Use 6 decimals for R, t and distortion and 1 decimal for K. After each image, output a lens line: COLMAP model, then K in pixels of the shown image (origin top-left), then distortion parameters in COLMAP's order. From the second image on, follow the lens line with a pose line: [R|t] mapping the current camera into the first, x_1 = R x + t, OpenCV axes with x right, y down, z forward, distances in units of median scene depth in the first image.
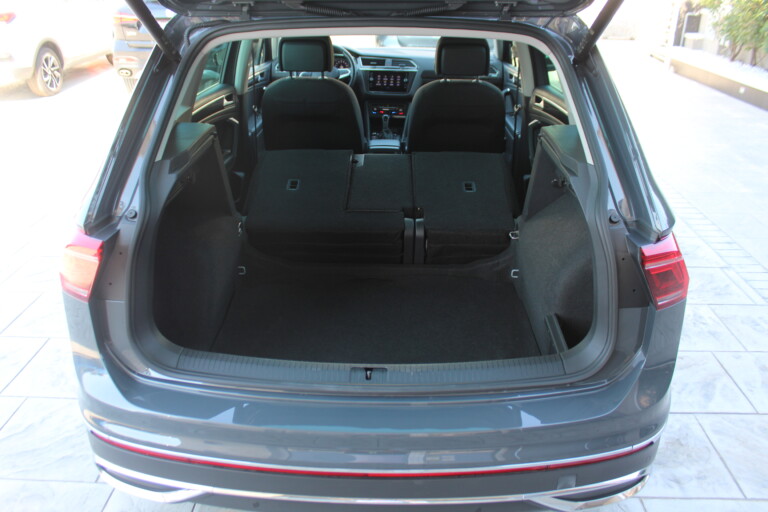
lens RADIAL K [[627.9, 0, 378.6], [0, 627.9, 241.2], [0, 0, 1]] dist [-0.171148, 0.144998]
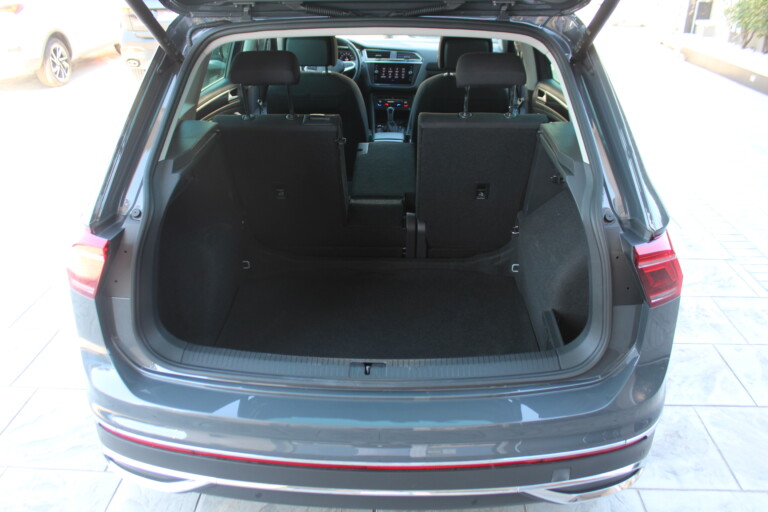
lens RADIAL K [[627.9, 0, 378.6], [0, 627.9, 241.2], [0, 0, 1]] dist [-0.171148, 0.144998]
pose [[0.999898, -0.000670, -0.014299, 0.011886], [0.000947, 0.999812, 0.019361, -0.011805], [0.014283, -0.019373, 0.999710, -0.014299]]
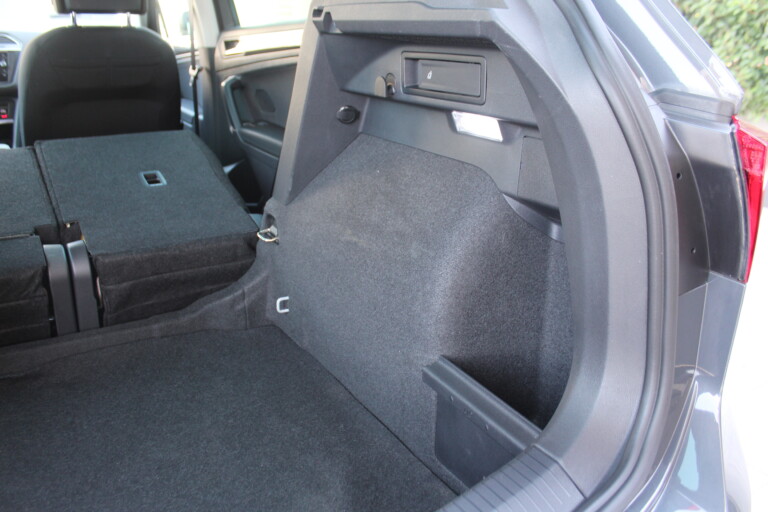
lens RADIAL K [[627.9, 0, 378.6], [0, 627.9, 241.2], [0, 0, 1]] dist [-0.171148, 0.144998]
pose [[0.827767, -0.160100, 0.537745, 0.005193], [0.203018, 0.978949, -0.021055, 0.027226], [-0.523054, 0.126600, 0.842845, 0.512521]]
